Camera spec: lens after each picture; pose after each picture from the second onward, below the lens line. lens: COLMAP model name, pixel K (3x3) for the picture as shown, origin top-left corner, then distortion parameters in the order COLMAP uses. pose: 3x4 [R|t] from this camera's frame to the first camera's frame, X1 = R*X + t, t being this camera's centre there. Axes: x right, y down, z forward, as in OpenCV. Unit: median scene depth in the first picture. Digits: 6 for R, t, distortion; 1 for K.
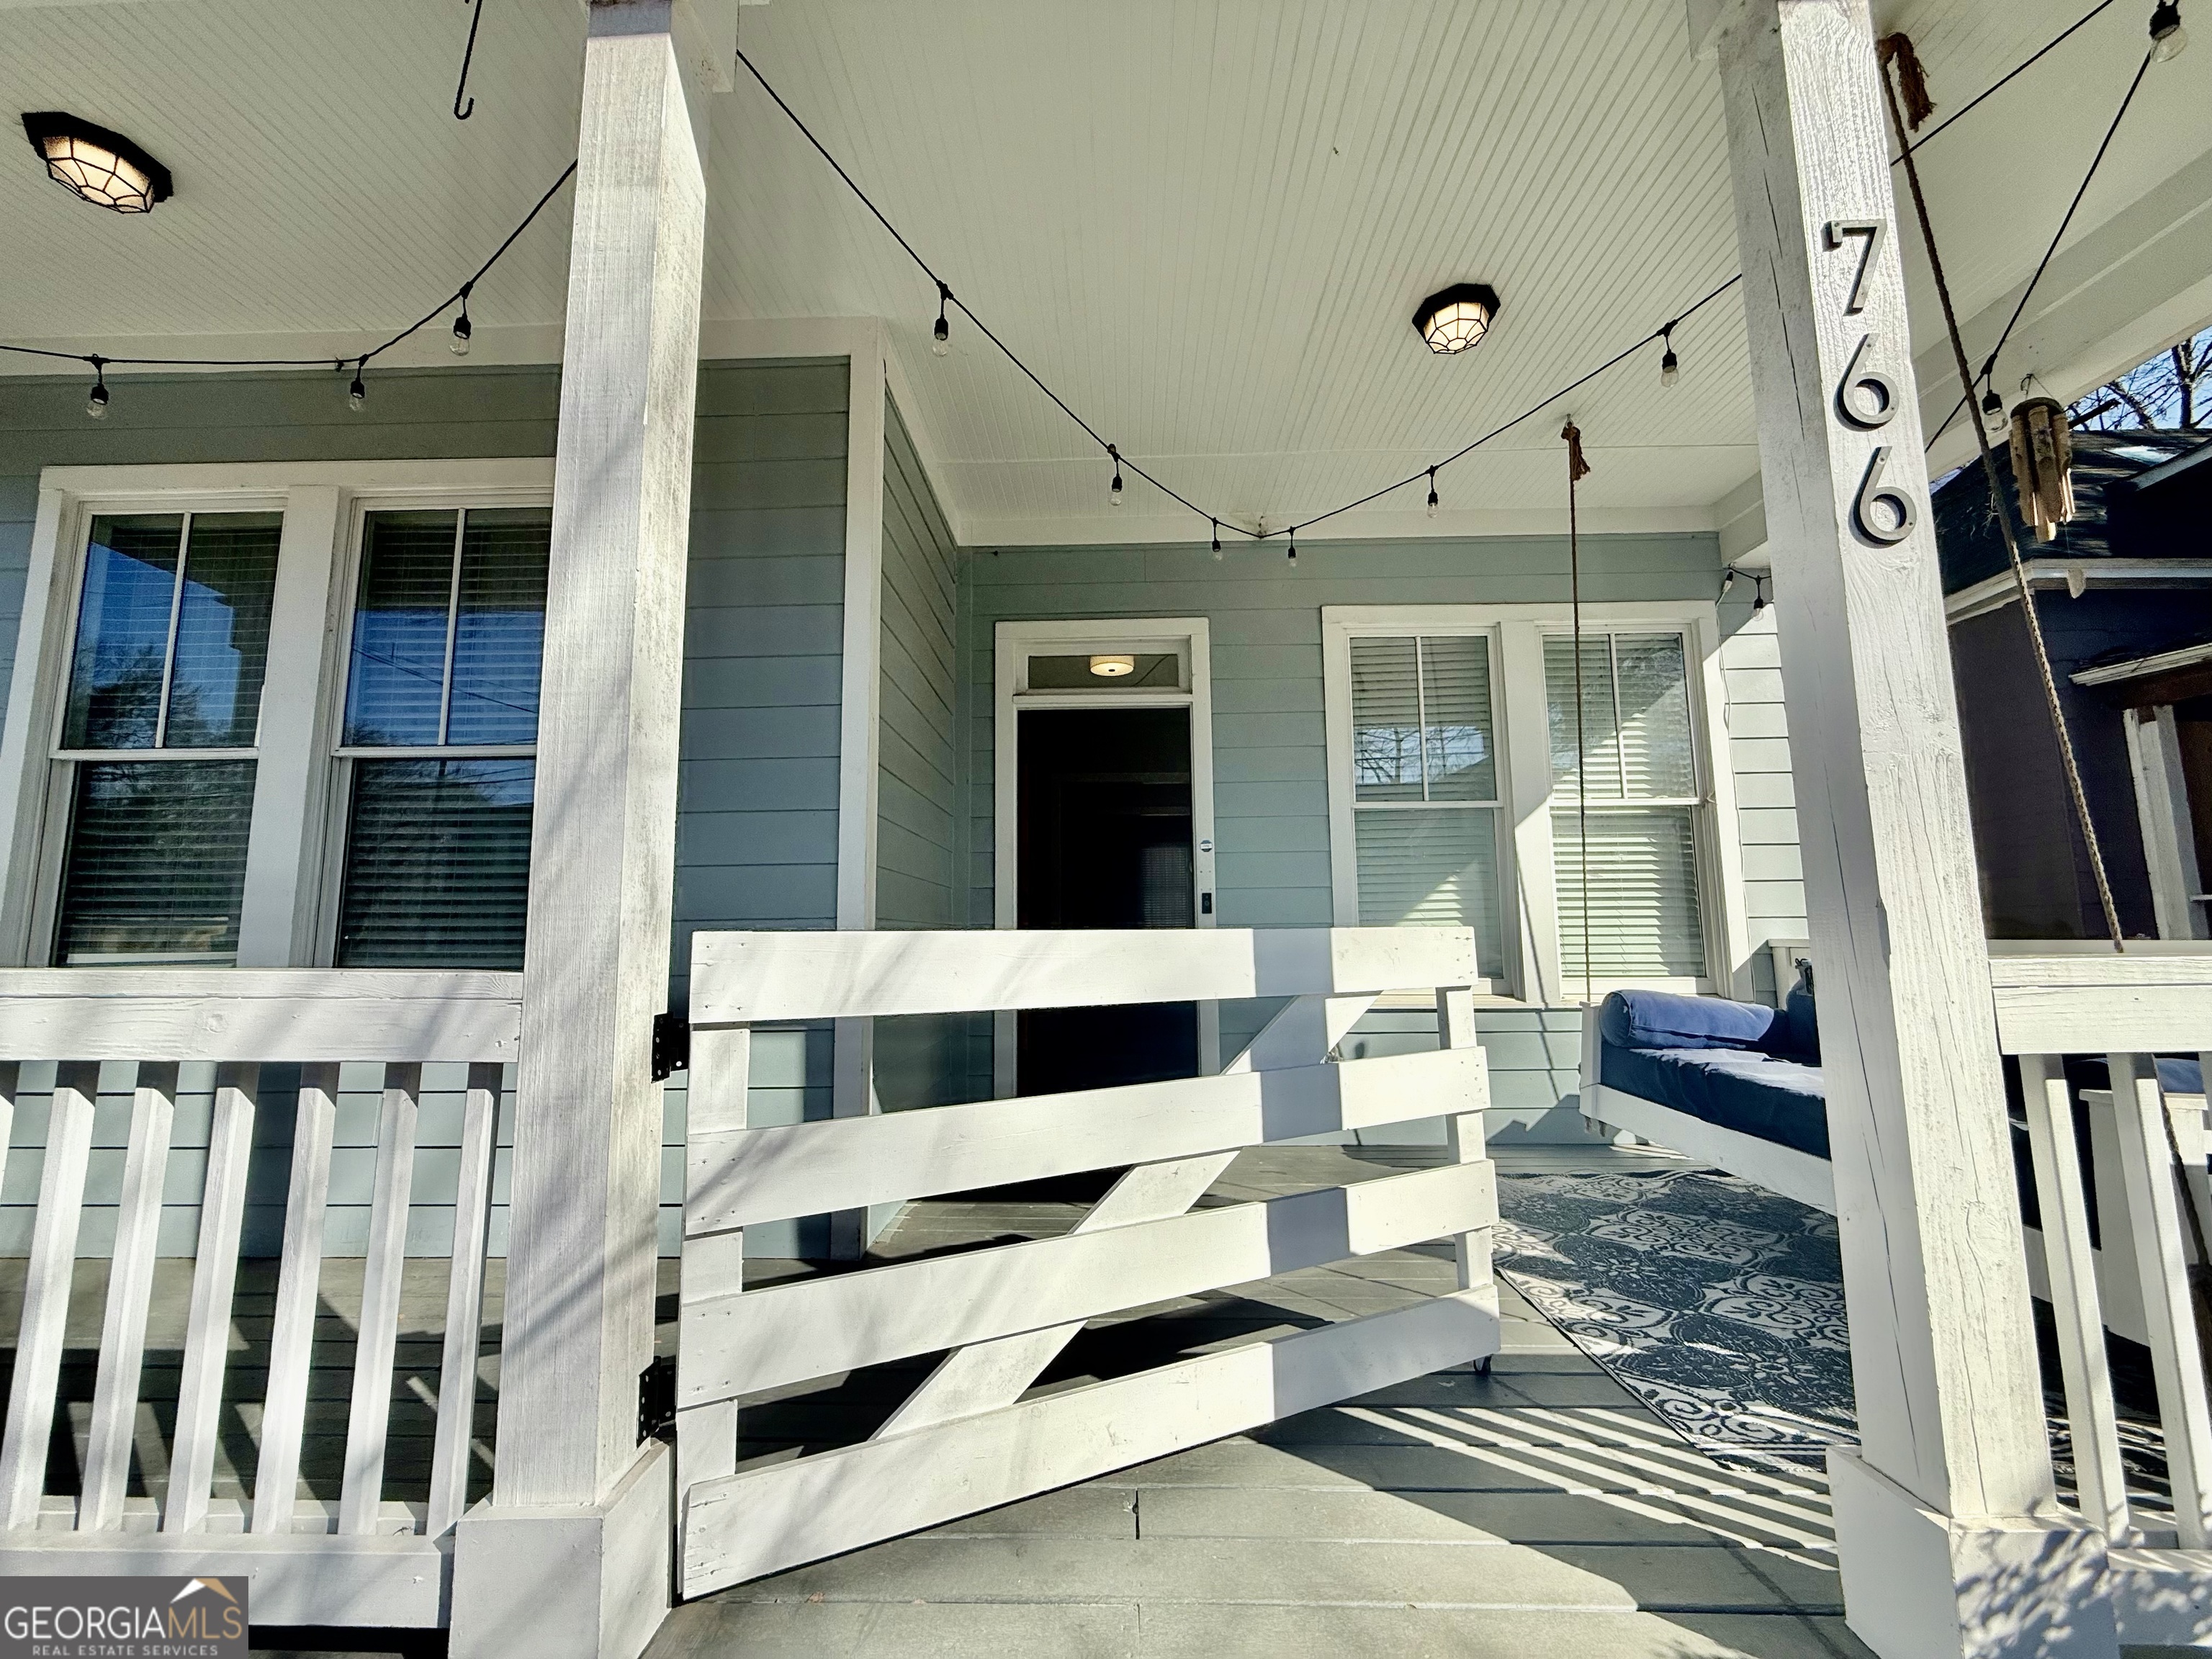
lens RADIAL K [[881.2, 0, 1109.8], [0, 881.2, 833.9], [0, 0, 1]] dist [-0.000259, 0.000001]
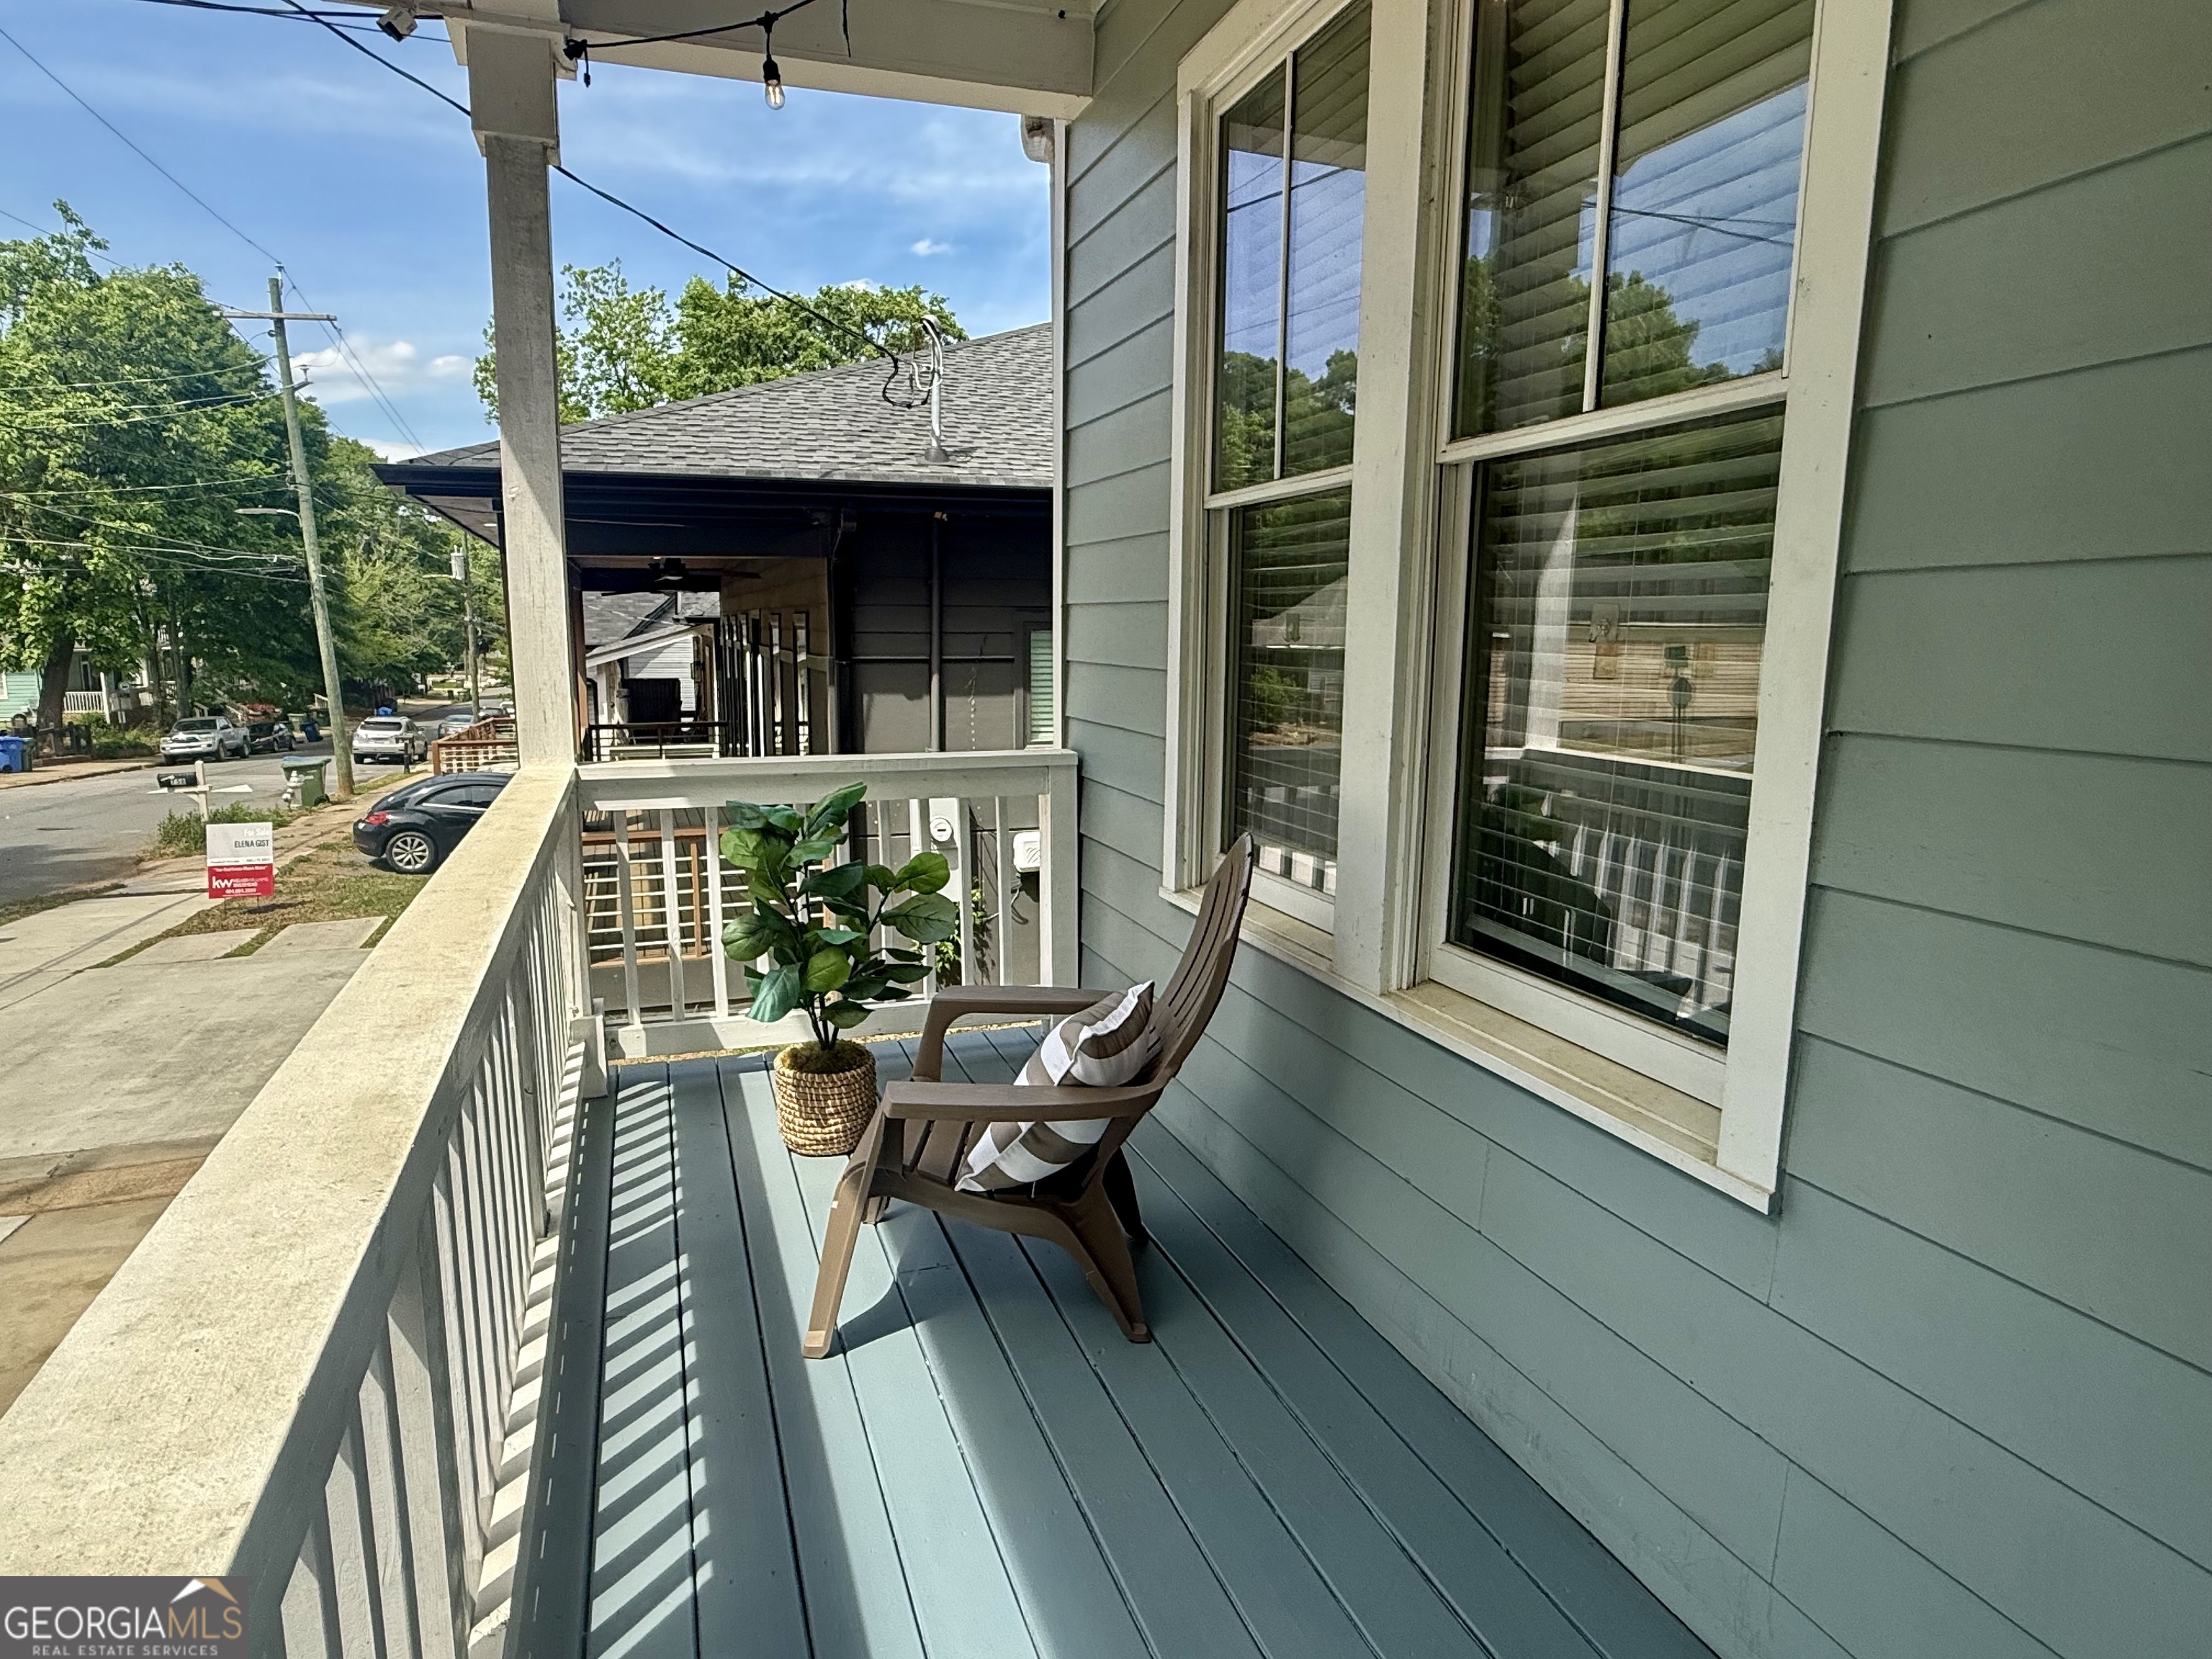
lens RADIAL K [[1292.0, 0, 1101.3], [0, 1292.0, 835.7], [0, 0, 1]] dist [-0.001772, -0.000671]
pose [[0.359238, 0.161730, -0.919125, -0.236317], [0.101595, 0.972239, 0.210784, -0.058437], [0.927699, -0.169100, 0.332834, 0.543306]]
